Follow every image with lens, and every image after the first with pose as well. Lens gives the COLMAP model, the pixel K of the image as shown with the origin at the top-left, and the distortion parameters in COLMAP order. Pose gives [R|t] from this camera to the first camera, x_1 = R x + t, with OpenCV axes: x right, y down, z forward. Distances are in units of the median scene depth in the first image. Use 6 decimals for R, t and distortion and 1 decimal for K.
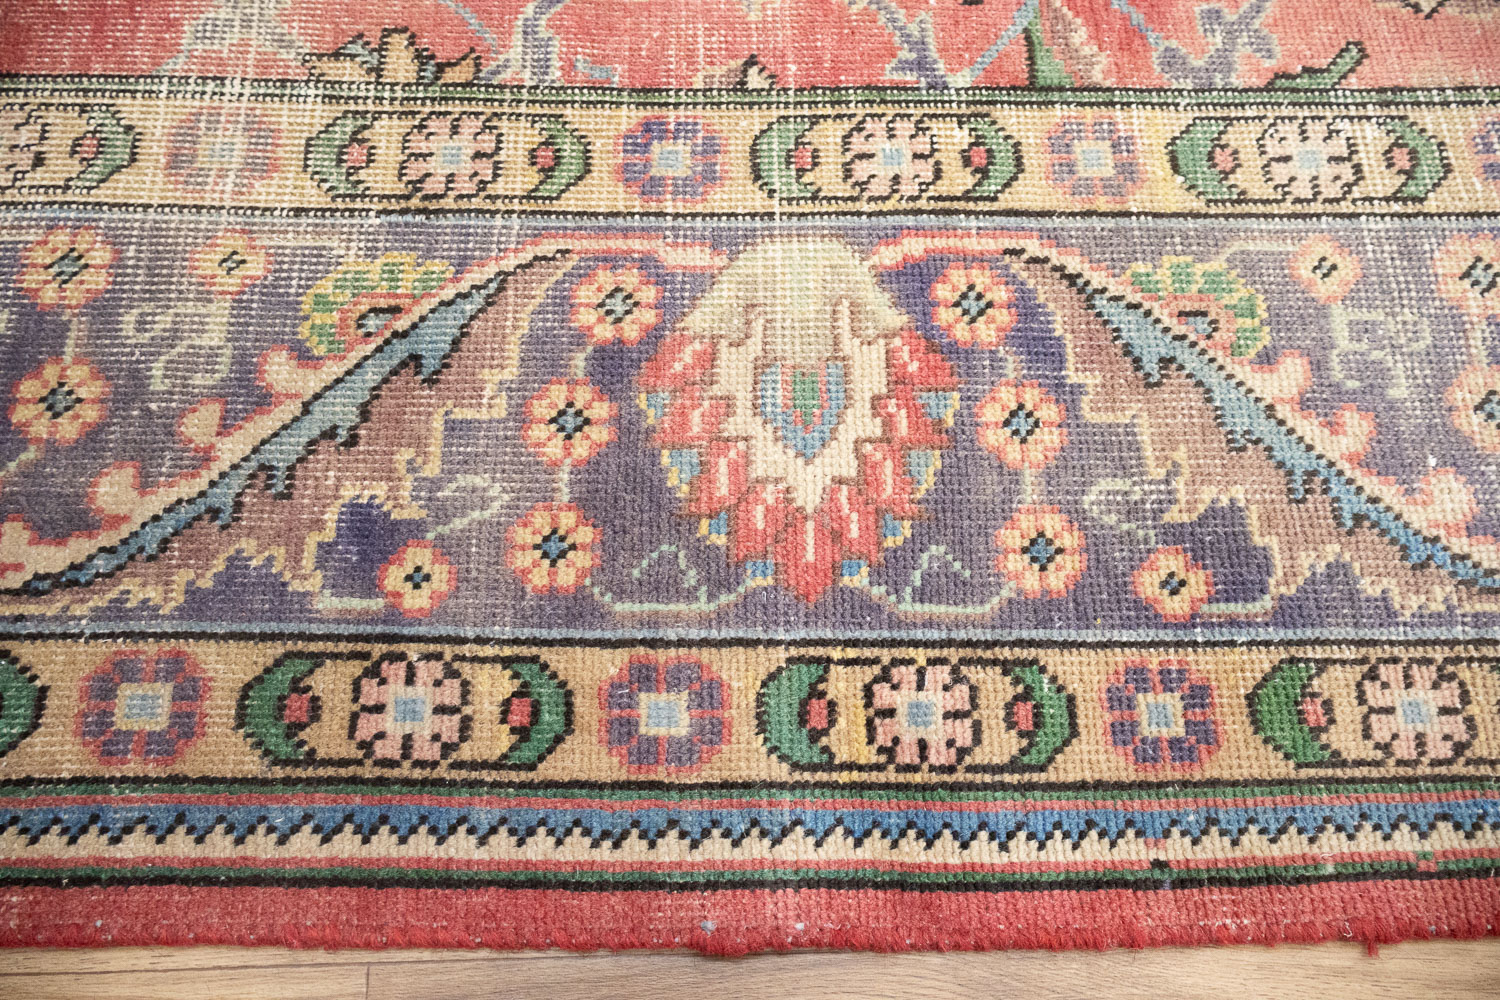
lens RADIAL K [[1252.3, 0, 755.6], [0, 1252.3, 499.4], [0, 0, 1]] dist [0.002372, -0.005299]
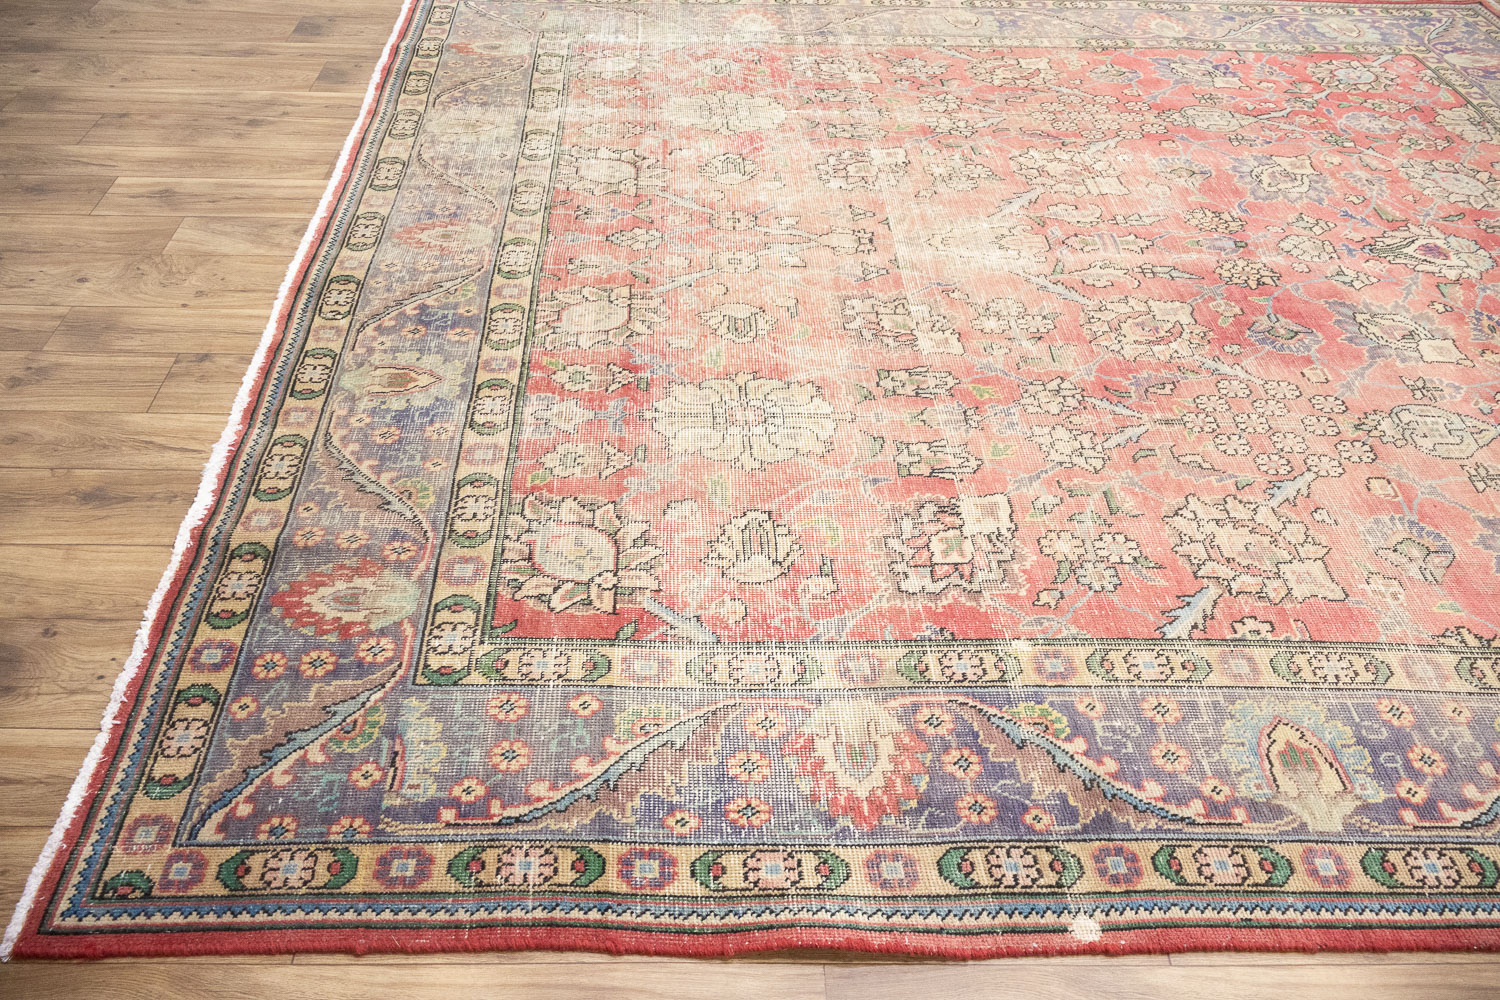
lens RADIAL K [[1252.3, 0, 735.5], [0, 1252.3, 500.9], [0, 0, 1]] dist [0.002372, -0.005299]
pose [[0.999848, 0.010235, -0.014090, -1.704117], [-0.015626, 0.884436, -0.466399, 0.585186], [0.007688, 0.466549, 0.884462, -1.325091]]
